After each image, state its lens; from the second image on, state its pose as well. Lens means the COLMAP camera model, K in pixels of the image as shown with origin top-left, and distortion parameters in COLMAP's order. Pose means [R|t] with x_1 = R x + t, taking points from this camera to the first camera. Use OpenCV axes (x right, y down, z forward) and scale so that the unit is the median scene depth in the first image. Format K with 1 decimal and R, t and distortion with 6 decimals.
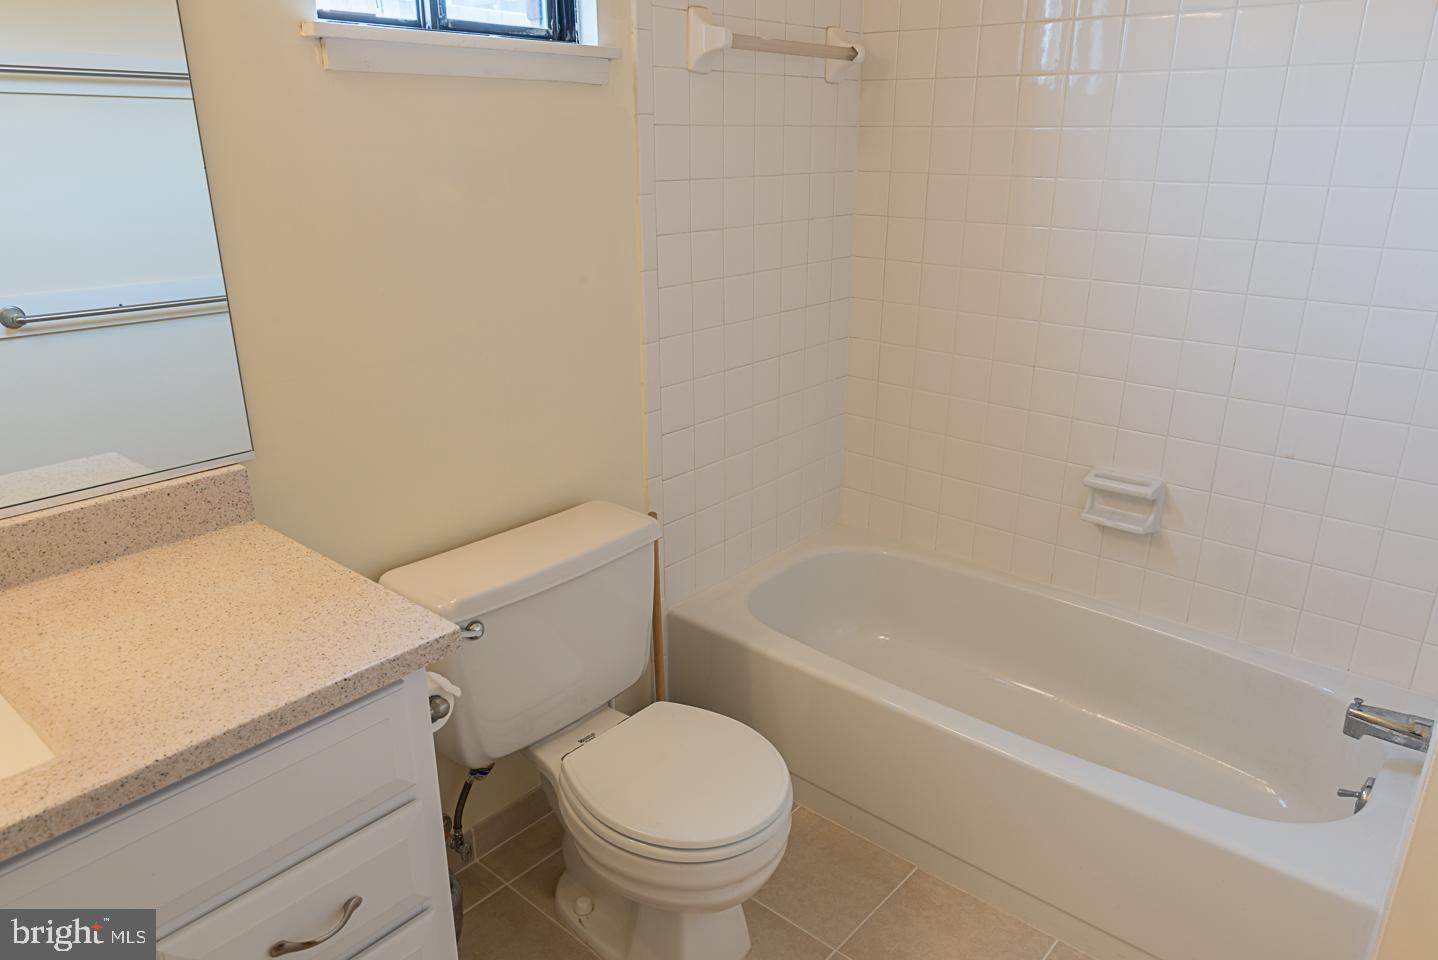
lens RADIAL K [[954.1, 0, 689.9], [0, 954.1, 495.5], [0, 0, 1]] dist [-0.001324, -0.001235]
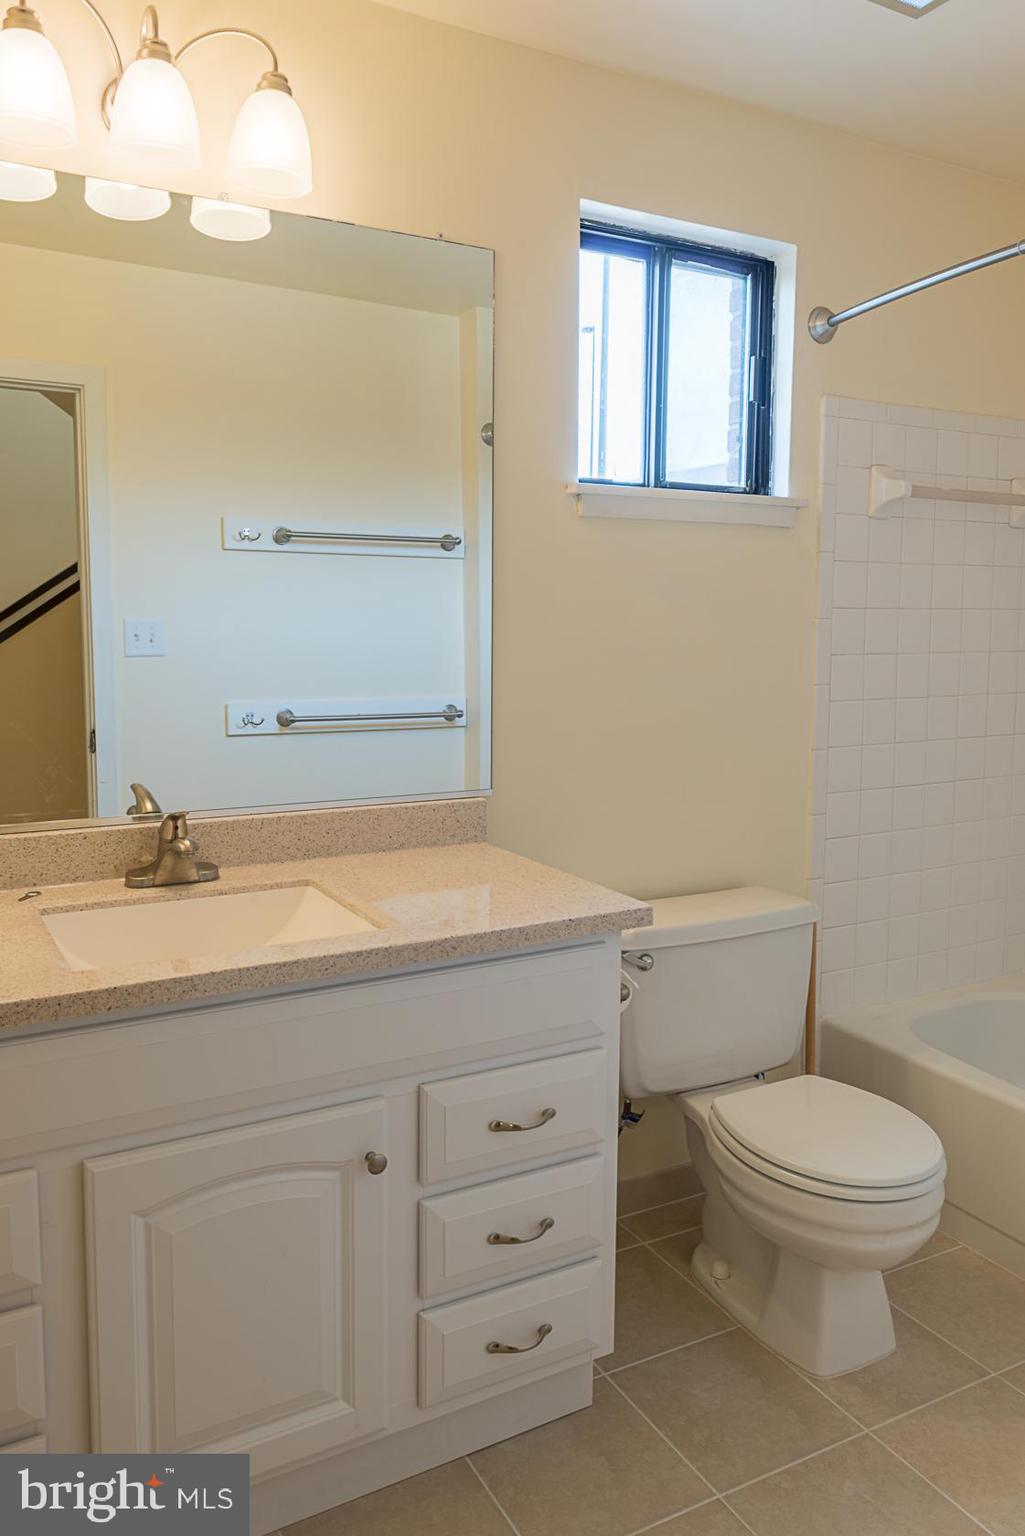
lens RADIAL K [[1067.9, 0, 440.1], [0, 1067.9, 733.9], [0, 0, 1]] dist [0.006122, -0.005400]
pose [[0.927440, 0.044301, -0.371338, 0.010158], [-0.135727, 0.965128, -0.223846, 0.174499], [0.348472, 0.258004, 0.901111, -0.284881]]
